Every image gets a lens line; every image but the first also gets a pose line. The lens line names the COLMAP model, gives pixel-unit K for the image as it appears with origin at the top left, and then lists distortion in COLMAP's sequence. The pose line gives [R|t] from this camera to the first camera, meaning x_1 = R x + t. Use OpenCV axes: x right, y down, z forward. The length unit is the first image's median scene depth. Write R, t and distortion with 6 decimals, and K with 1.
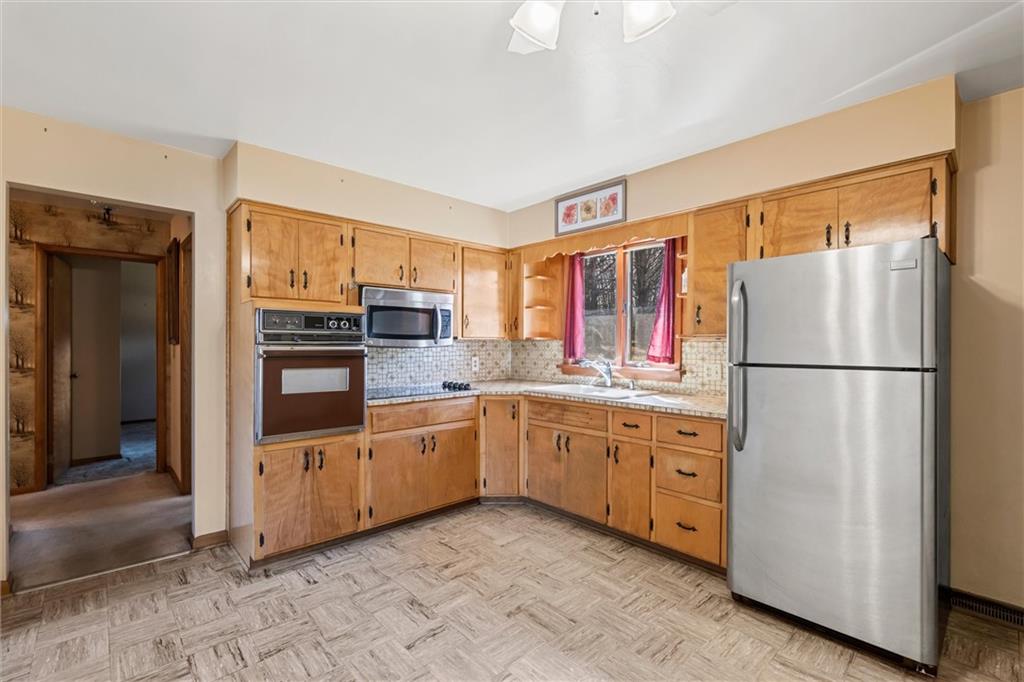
lens RADIAL K [[455.5, 0, 514.8], [0, 455.5, 344.3], [0, 0, 1]] dist [-0.008415, -0.000082]
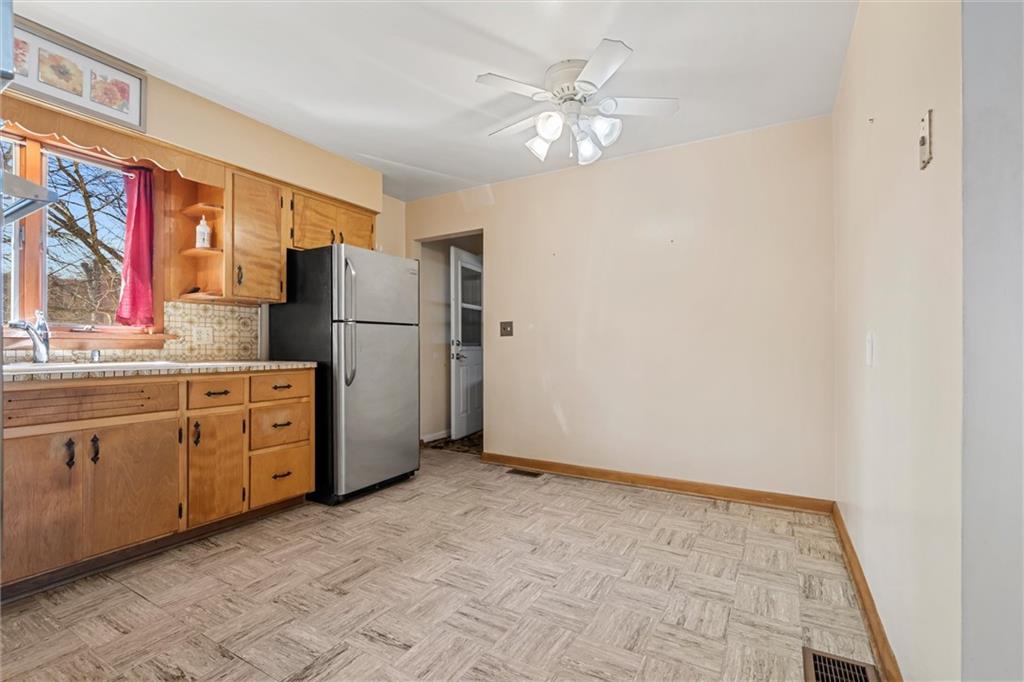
lens RADIAL K [[455.5, 0, 514.8], [0, 455.5, 344.3], [0, 0, 1]] dist [-0.008415, -0.000082]
pose [[-0.292890, 0.000958, 0.956146, -0.660246], [0.002160, 0.999998, -0.000341, 0.080714], [-0.956144, 0.001965, -0.292891, 0.654591]]
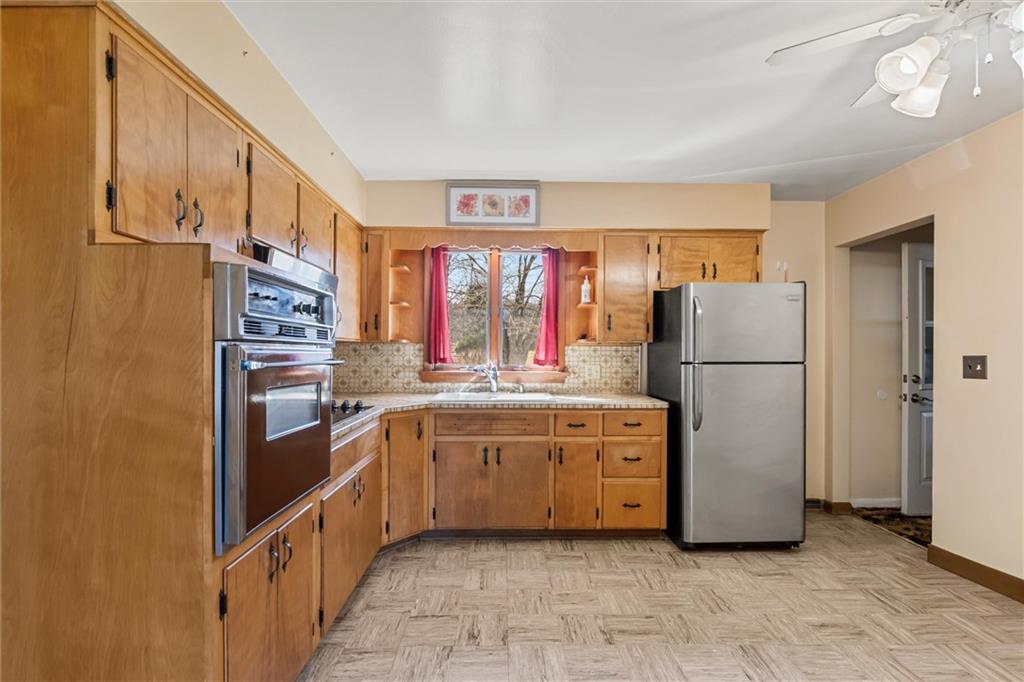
lens RADIAL K [[459.5, 0, 510.6], [0, 459.5, 353.9], [0, 0, 1]] dist [-0.008038, -0.000070]
pose [[0.668104, -0.004008, 0.744057, -0.575981], [0.000623, 0.999988, 0.004827, 0.008985], [-0.744068, -0.002762, 0.668098, 0.373455]]
